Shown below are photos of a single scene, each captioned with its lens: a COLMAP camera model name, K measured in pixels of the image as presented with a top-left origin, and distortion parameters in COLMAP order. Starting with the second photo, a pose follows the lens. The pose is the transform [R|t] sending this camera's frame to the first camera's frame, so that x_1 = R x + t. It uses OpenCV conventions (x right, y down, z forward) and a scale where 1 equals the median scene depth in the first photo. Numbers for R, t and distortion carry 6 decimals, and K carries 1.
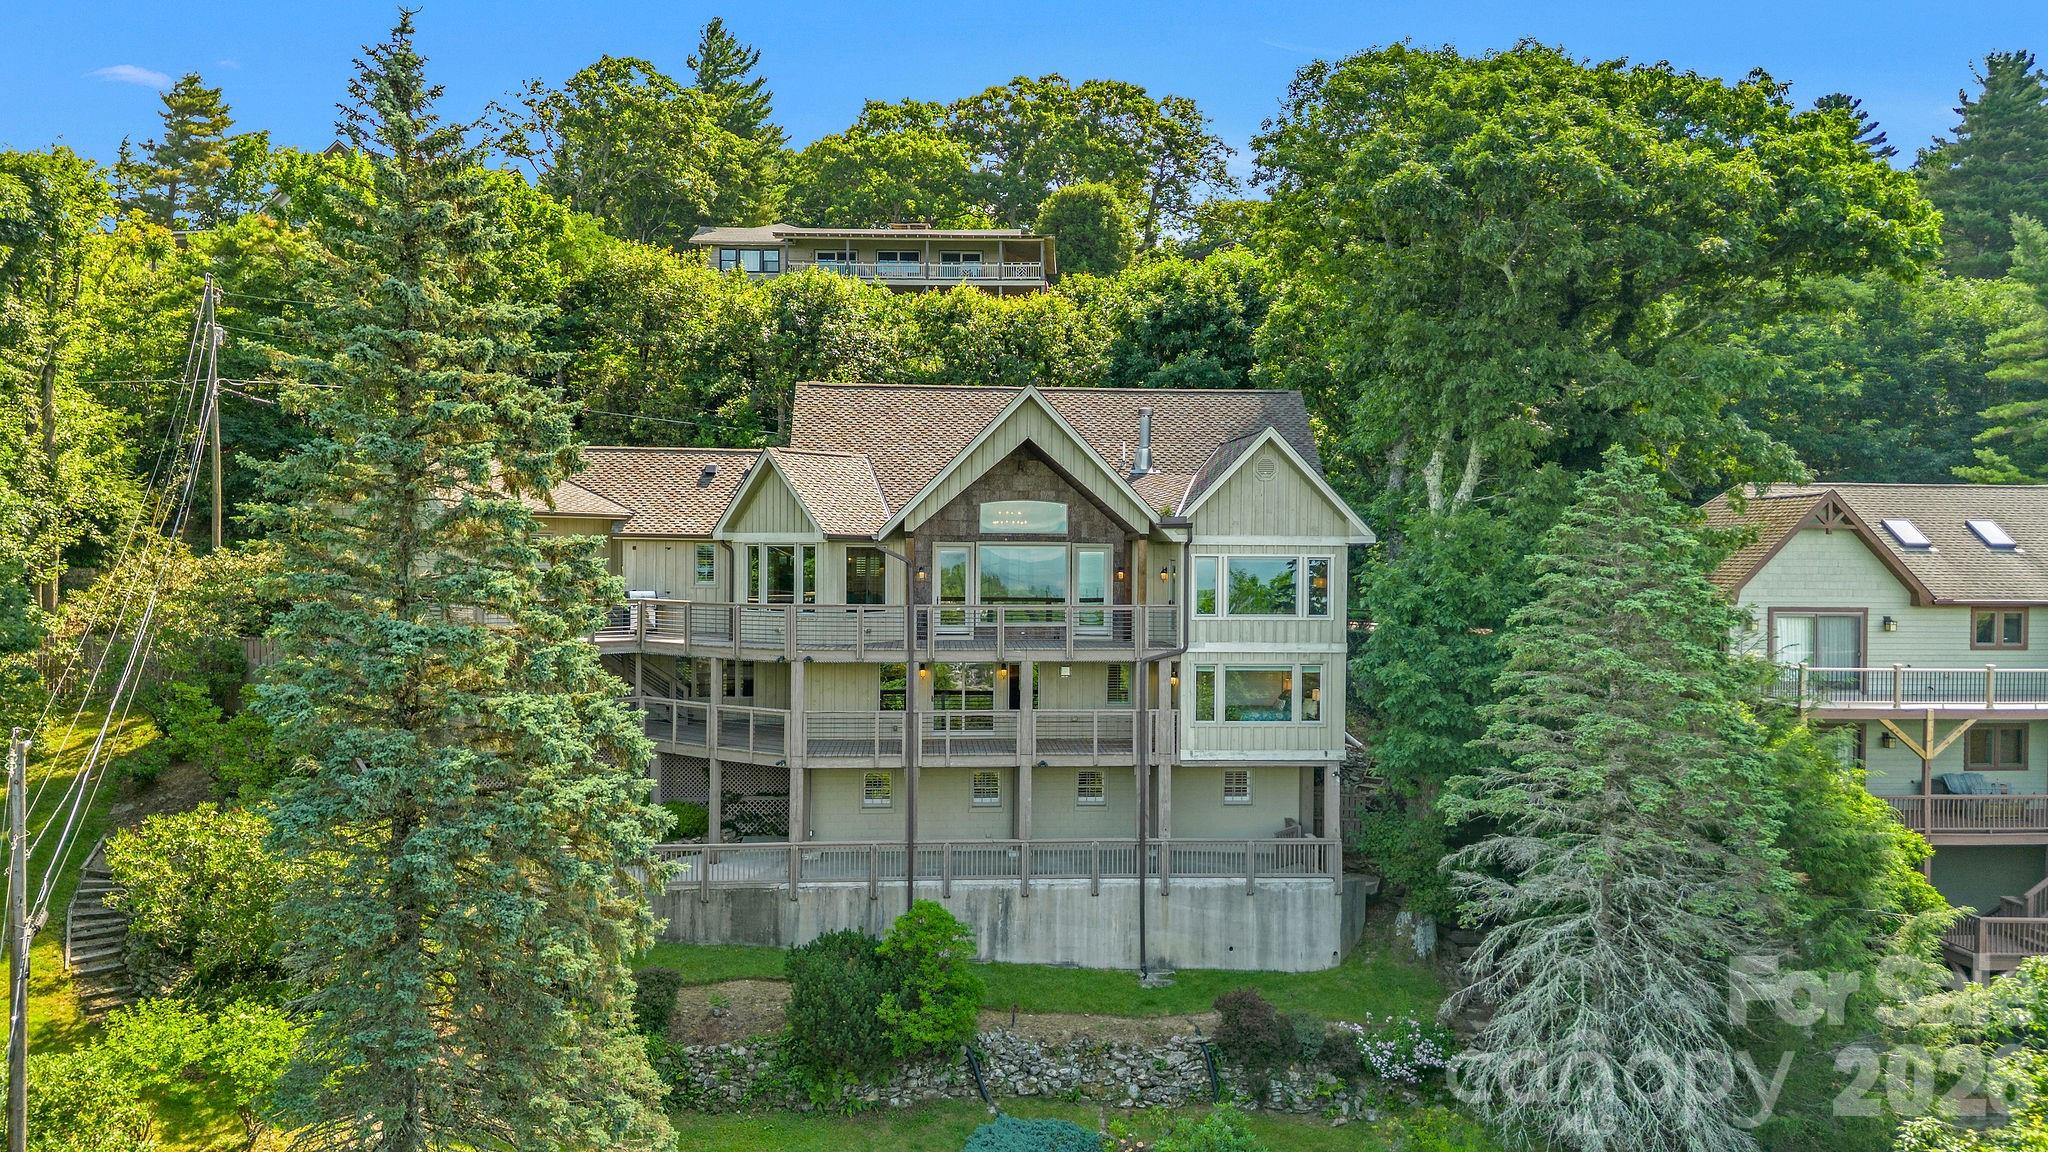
lens RADIAL K [[1578.6, 0, 1022.8], [0, 1578.6, 577.6], [0, 0, 1]] dist [0.038339, -0.009157]
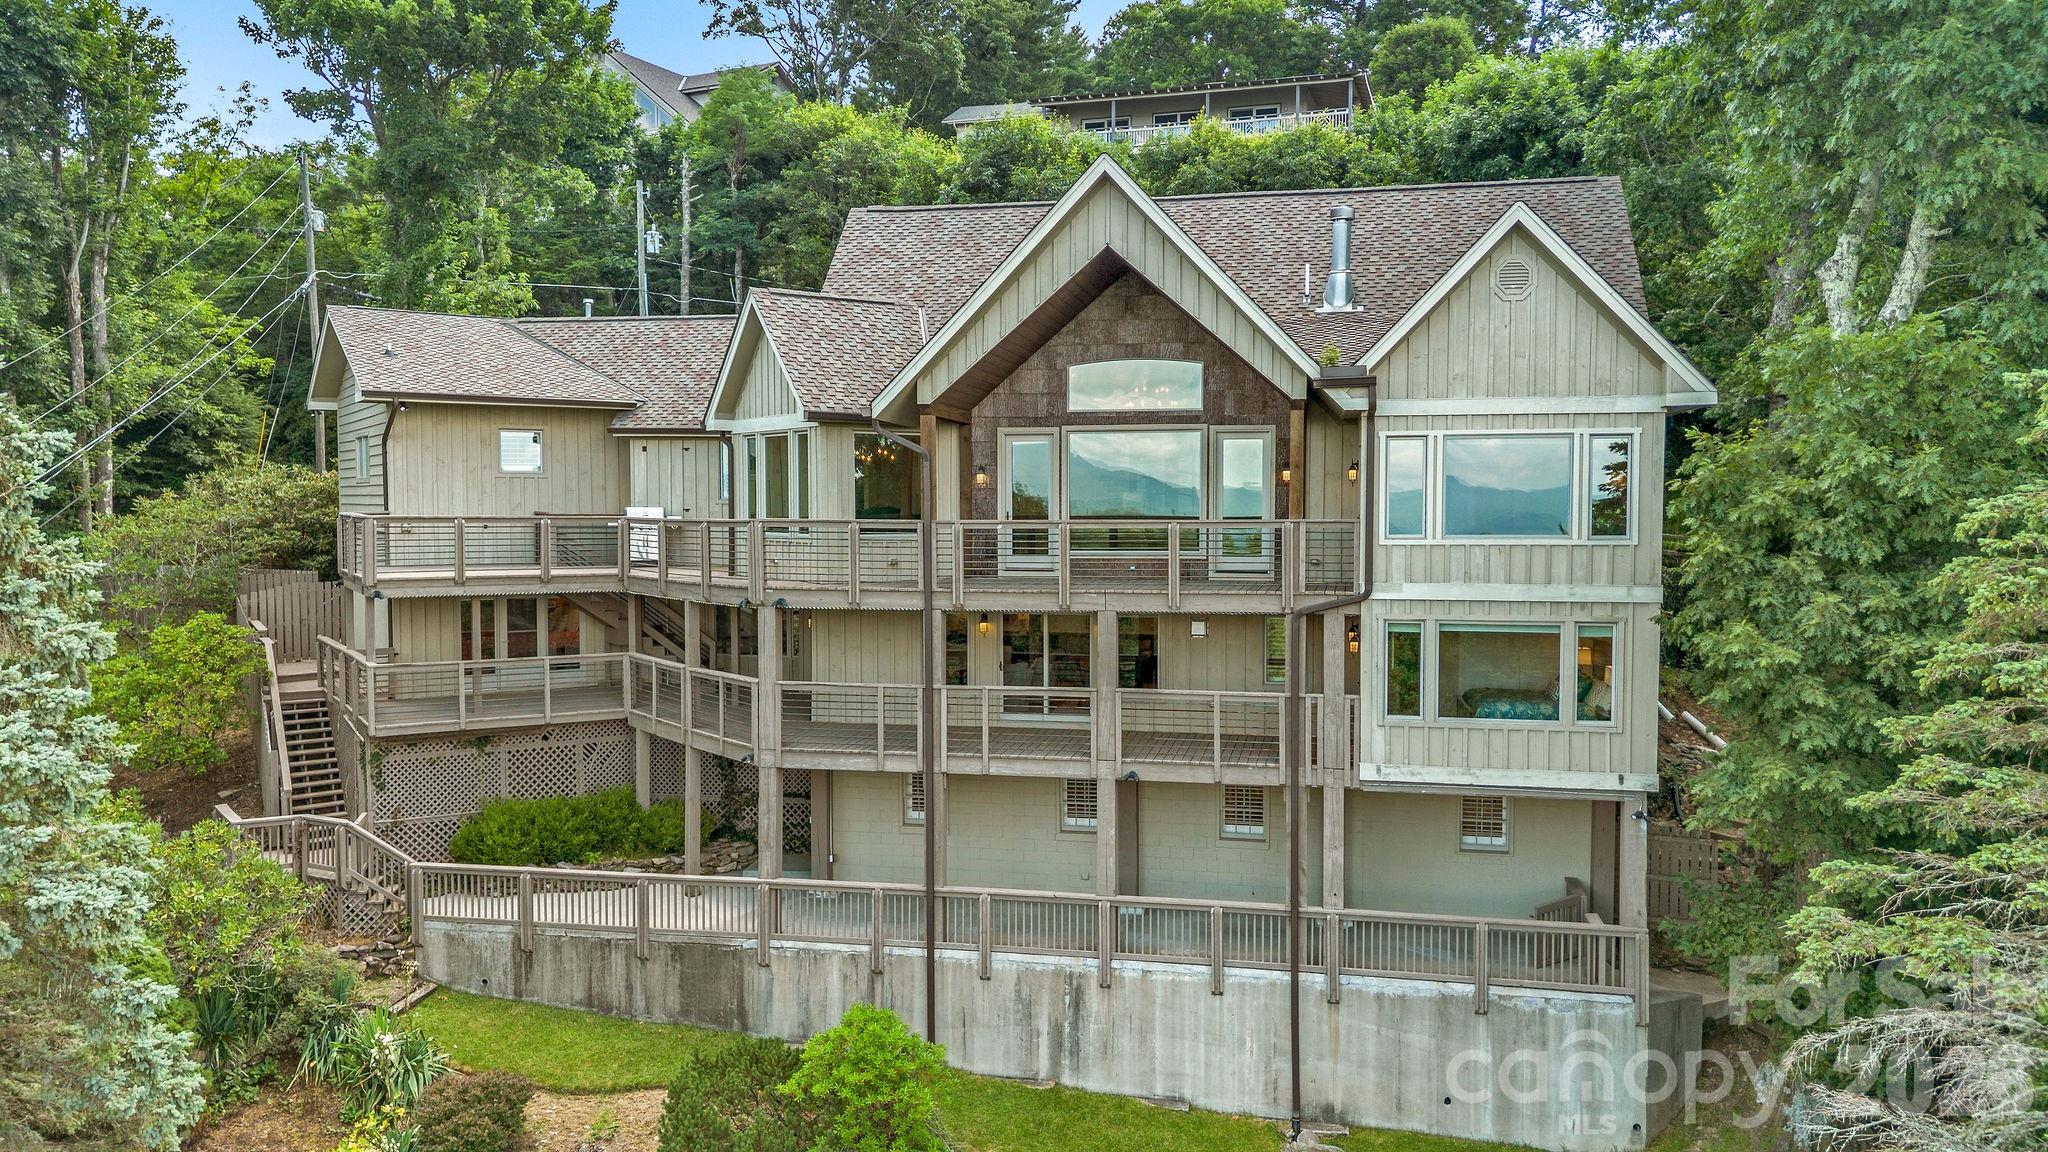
lens RADIAL K [[1578.6, 0, 1026.1], [0, 1578.6, 574.1], [0, 0, 1]] dist [0.038339, -0.009157]
pose [[0.965751, 0.007932, -0.259350, 0.131987], [-0.000391, 0.999576, 0.029112, 0.020545], [0.259471, -0.028014, 0.965345, 0.392514]]
